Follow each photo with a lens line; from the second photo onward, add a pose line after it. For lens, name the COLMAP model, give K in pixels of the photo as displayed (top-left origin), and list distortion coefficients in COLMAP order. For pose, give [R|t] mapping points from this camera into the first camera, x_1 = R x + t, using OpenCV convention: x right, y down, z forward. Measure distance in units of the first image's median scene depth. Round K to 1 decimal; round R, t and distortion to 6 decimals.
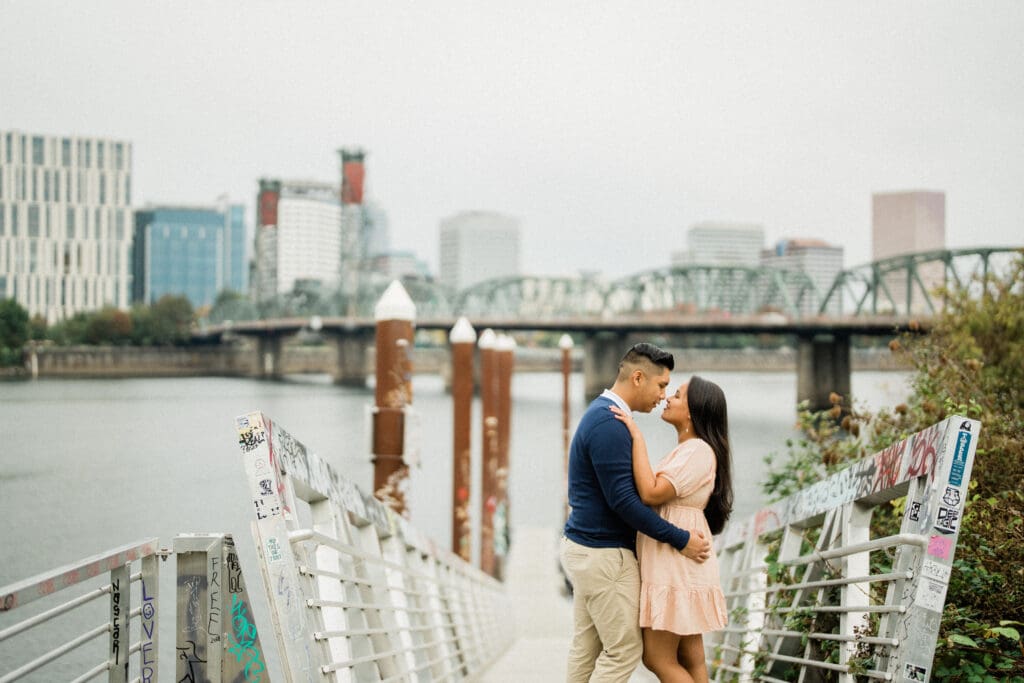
lens RADIAL K [[1405.4, 0, 509.3], [0, 1405.4, 336.8], [0, 0, 1]] dist [-0.150791, 1.082285]
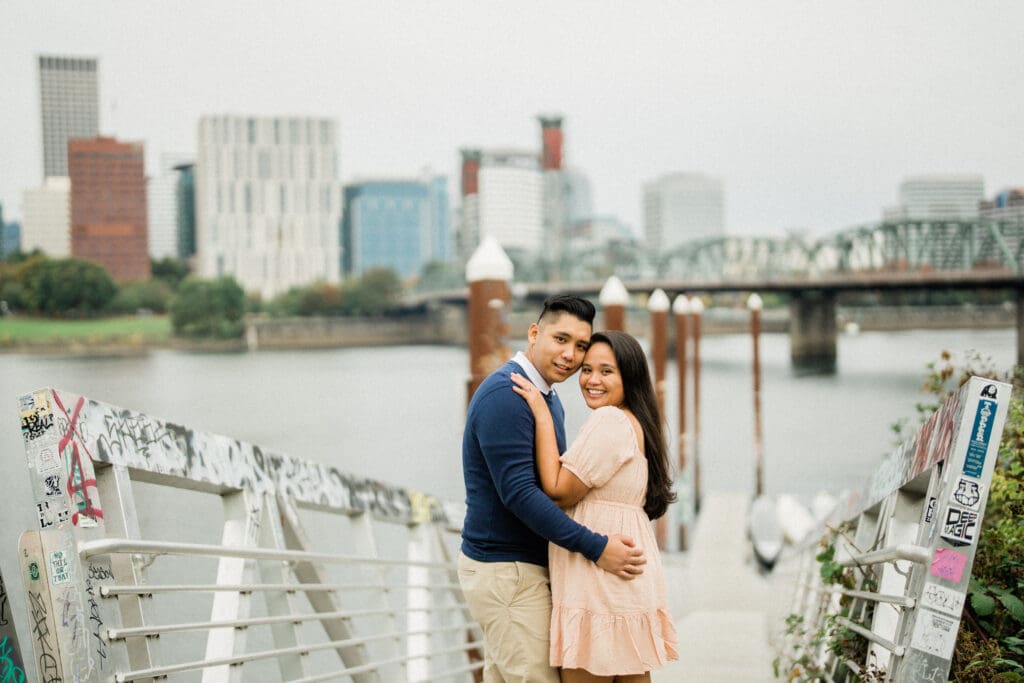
lens RADIAL K [[1405.4, 0, 509.3], [0, 1405.4, 336.8], [0, 0, 1]] dist [-0.150791, 1.082285]
pose [[0.988782, -0.021993, -0.147740, 0.006778], [0.025659, 0.999407, 0.022959, 0.000492], [0.147147, -0.026492, 0.988760, 0.009586]]
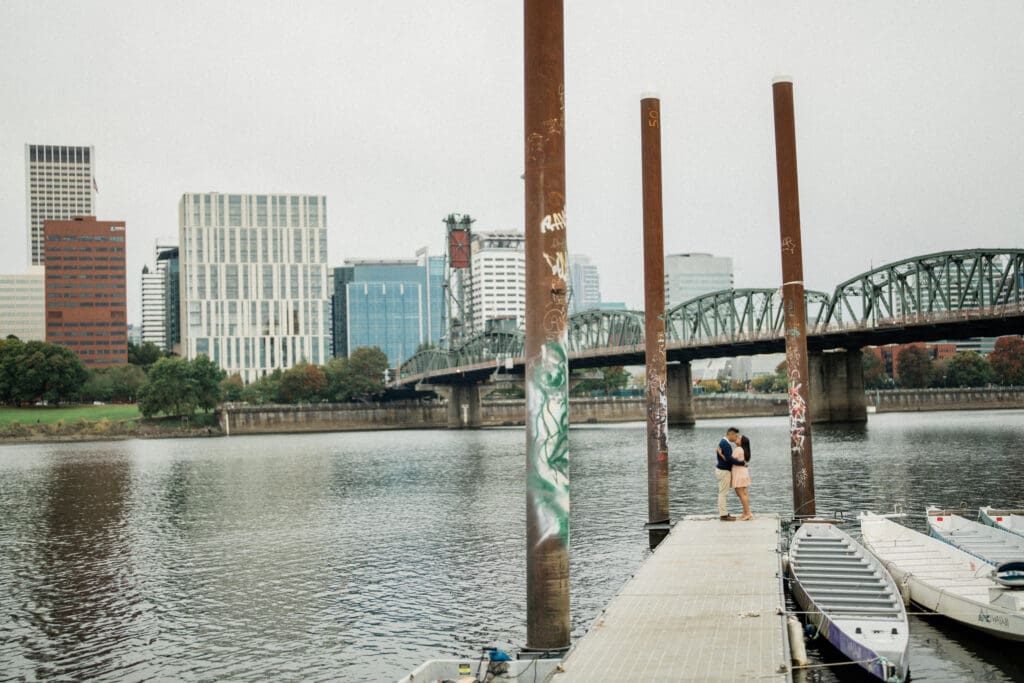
lens RADIAL K [[1405.4, 0, 509.3], [0, 1405.4, 336.8], [0, 0, 1]] dist [-0.150791, 1.082285]
pose [[0.987236, -0.043698, -0.153151, 0.008753], [0.036685, 0.998158, -0.048324, 0.043391], [0.154981, 0.042089, 0.987020, 0.242409]]
